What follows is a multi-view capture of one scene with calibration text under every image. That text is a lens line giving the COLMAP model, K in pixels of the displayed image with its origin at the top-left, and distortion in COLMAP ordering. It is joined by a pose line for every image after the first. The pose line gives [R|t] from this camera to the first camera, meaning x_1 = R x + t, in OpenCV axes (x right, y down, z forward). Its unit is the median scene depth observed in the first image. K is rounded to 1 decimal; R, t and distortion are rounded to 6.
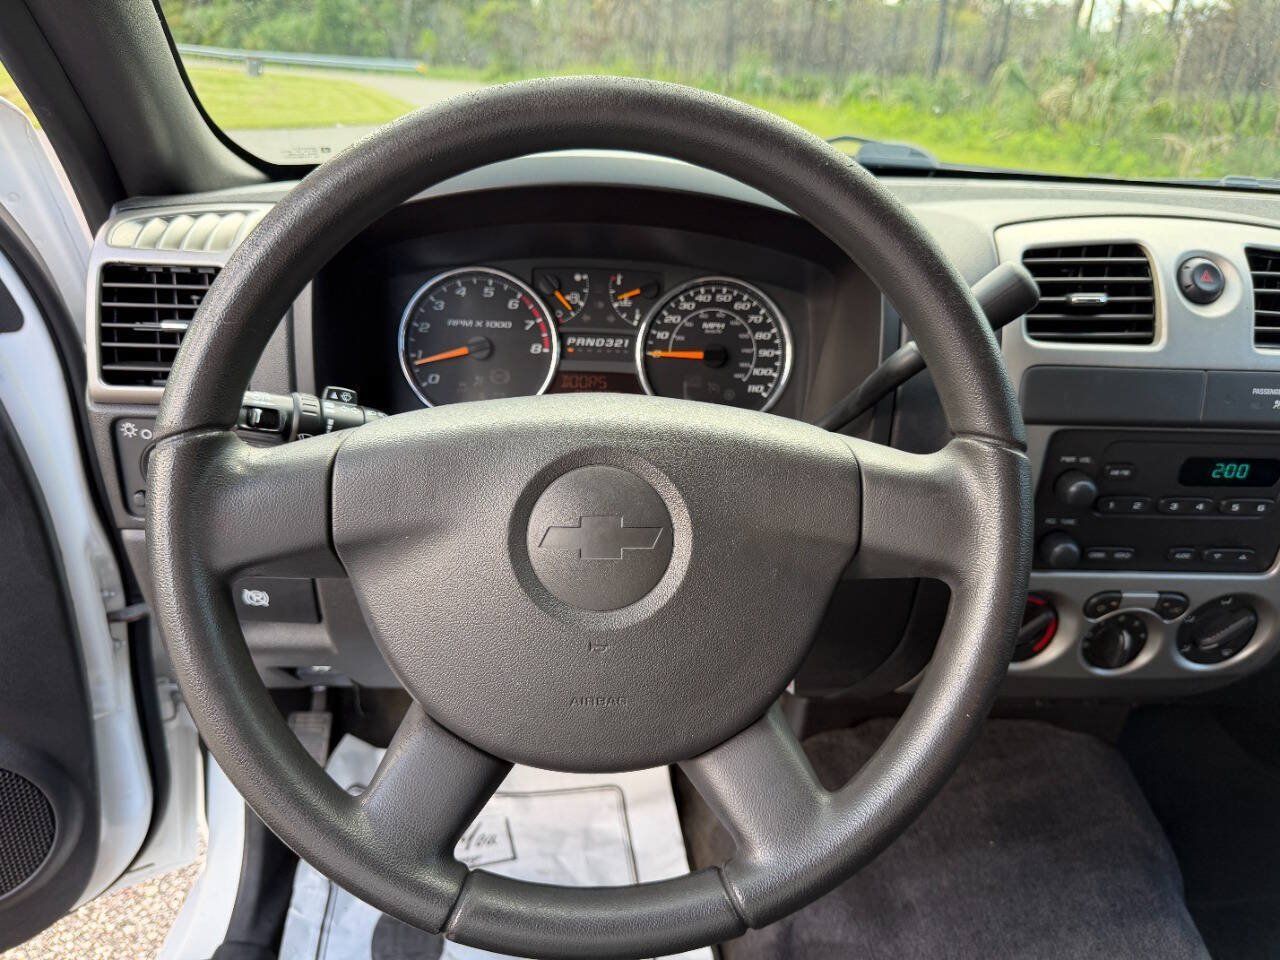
lens RADIAL K [[918.5, 0, 640.0], [0, 918.5, 480.0], [0, 0, 1]] dist [0.000698, -0.014648]
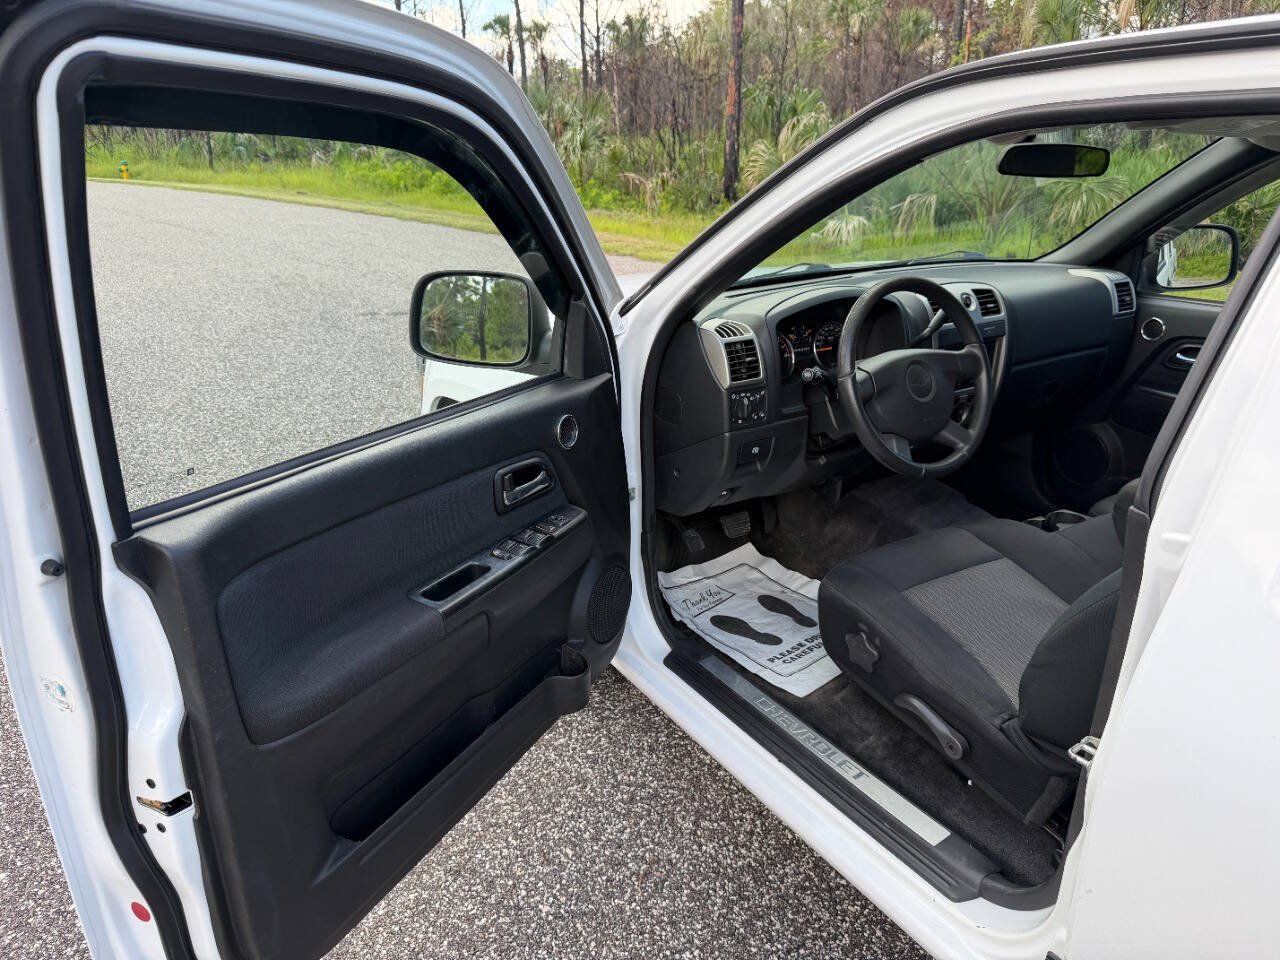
lens RADIAL K [[892.8, 0, 639.5], [0, 892.8, 476.8], [0, 0, 1]] dist [0.171122, -0.294716]
pose [[0.861789, -0.217607, 0.458222, -1.897004], [0.239008, 0.970948, 0.011590, 0.084946], [-0.447432, 0.099531, 0.888762, -1.269121]]
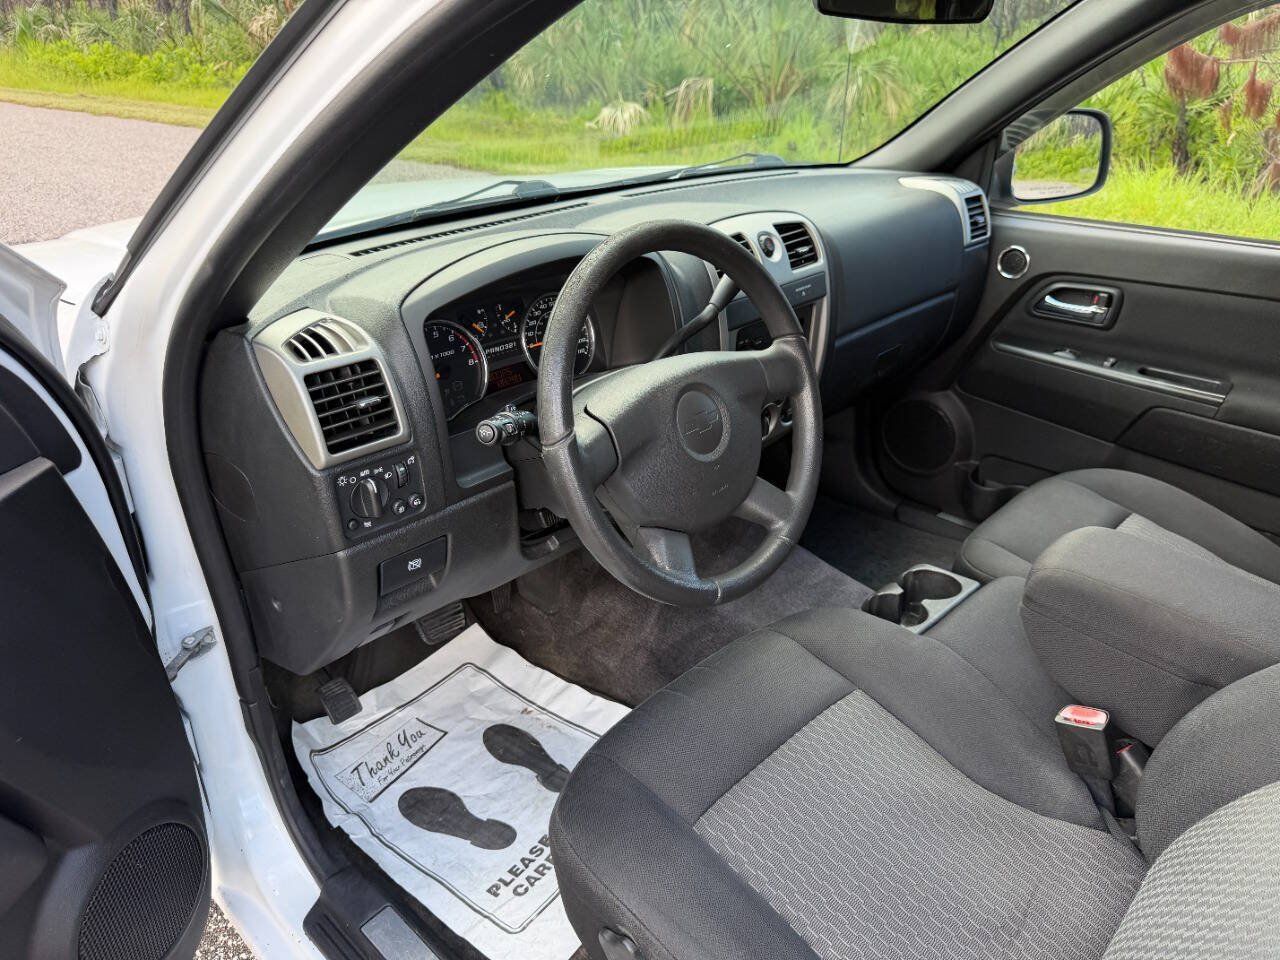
lens RADIAL K [[916.1, 0, 637.7], [0, 916.1, 481.2], [0, 0, 1]] dist [0.020564, -0.001790]
pose [[0.726848, -0.345642, 0.593484, -0.914535], [0.304856, 0.936707, 0.172172, -0.135615], [-0.615431, 0.055784, 0.786215, -0.405781]]
